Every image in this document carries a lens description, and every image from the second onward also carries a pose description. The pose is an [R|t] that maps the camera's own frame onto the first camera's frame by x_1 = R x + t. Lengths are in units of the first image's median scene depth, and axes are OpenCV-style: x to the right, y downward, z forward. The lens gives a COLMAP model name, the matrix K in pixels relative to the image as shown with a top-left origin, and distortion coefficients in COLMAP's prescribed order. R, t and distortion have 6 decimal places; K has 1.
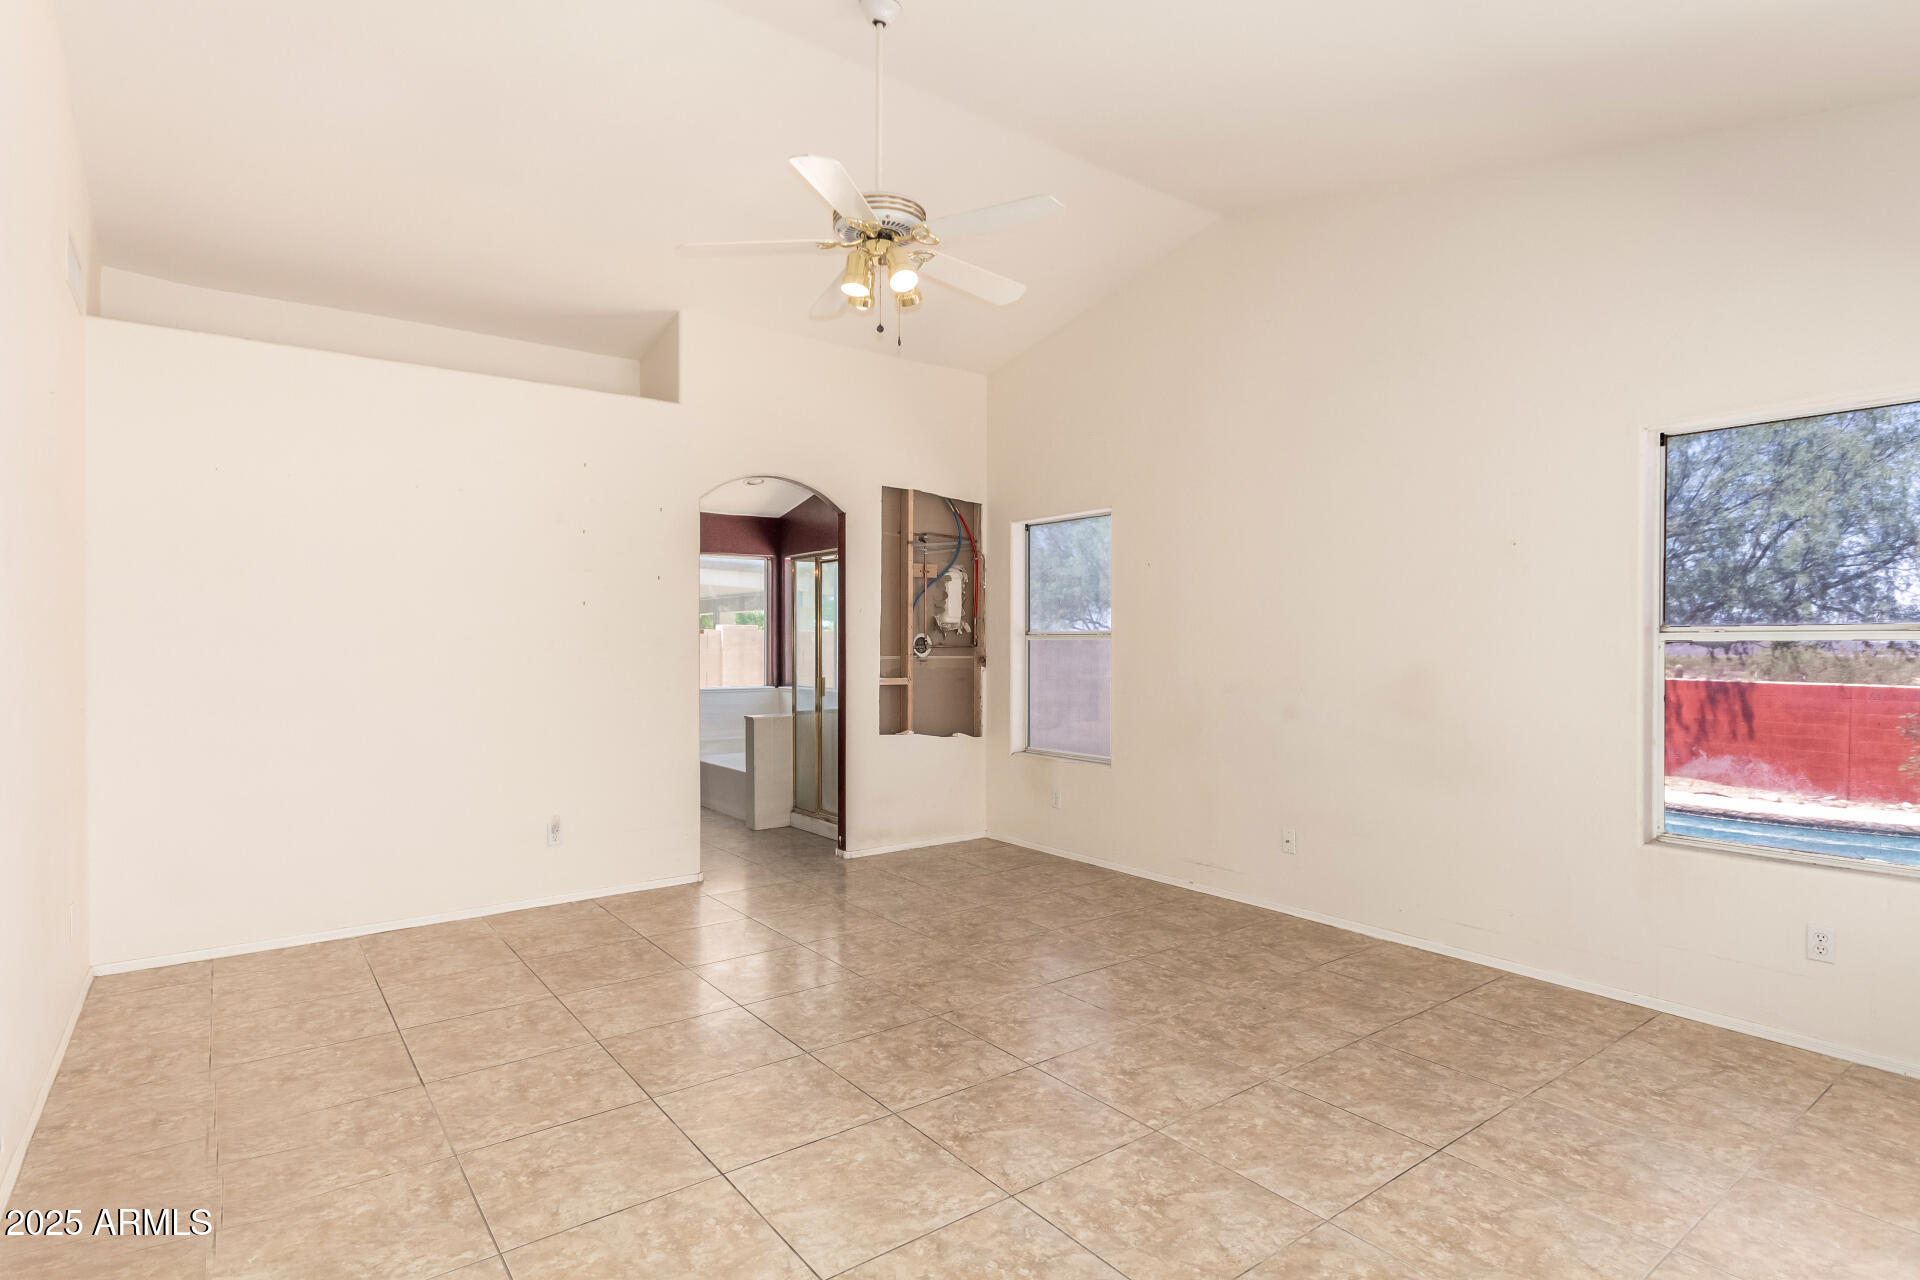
lens RADIAL K [[981.7, 0, 968.7], [0, 981.7, 642.6], [0, 0, 1]] dist [0.003181, 0.000703]
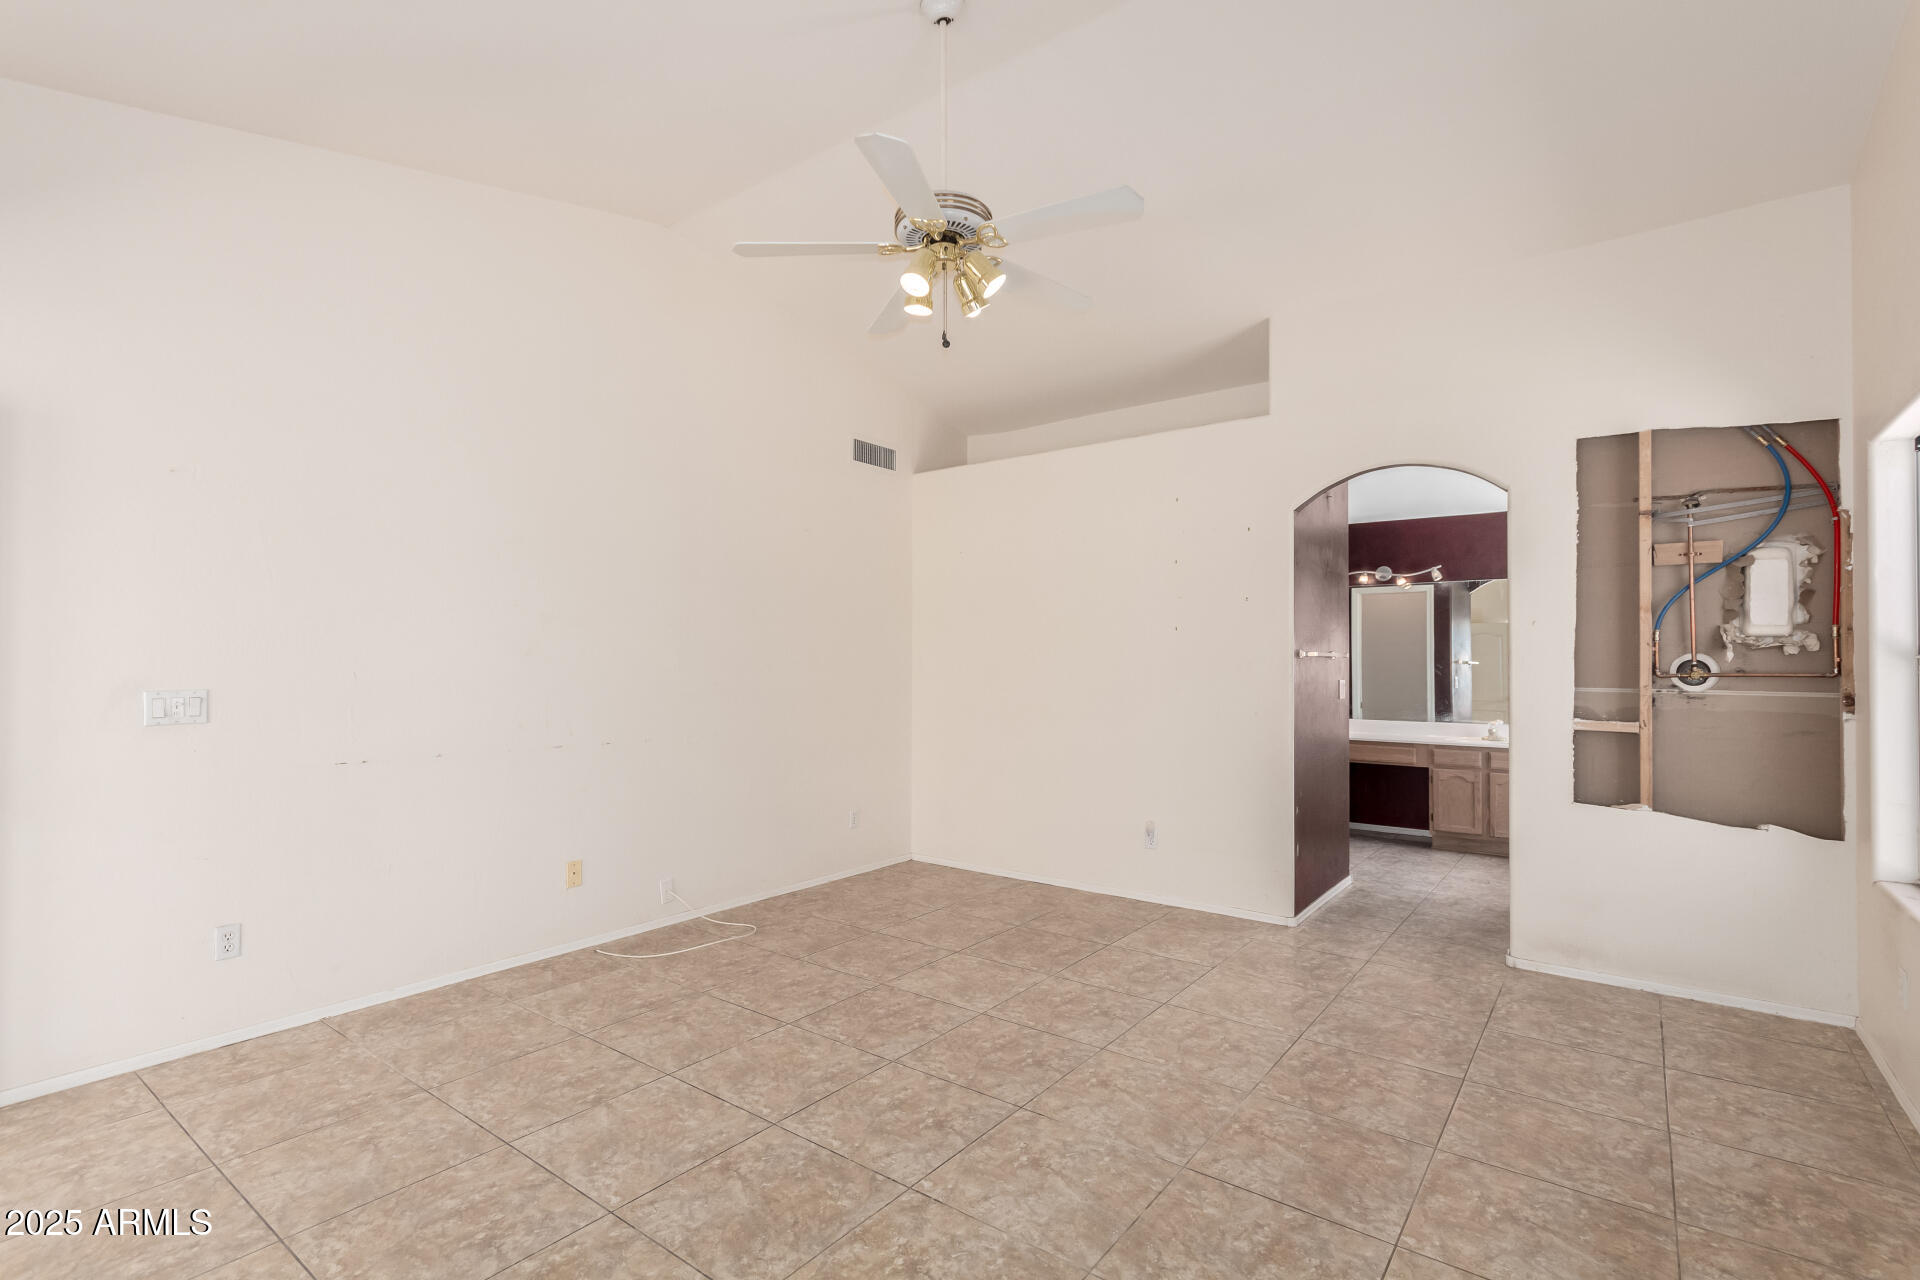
lens RADIAL K [[889.5, 0, 954.1], [0, 889.5, 648.2], [0, 0, 1]] dist [0.006562, 0.001639]
pose [[0.263794, -0.014645, -0.964468, 0.519295], [-0.005533, 0.999845, -0.016695, -0.001121], [0.964563, 0.009740, 0.263672, 0.551216]]
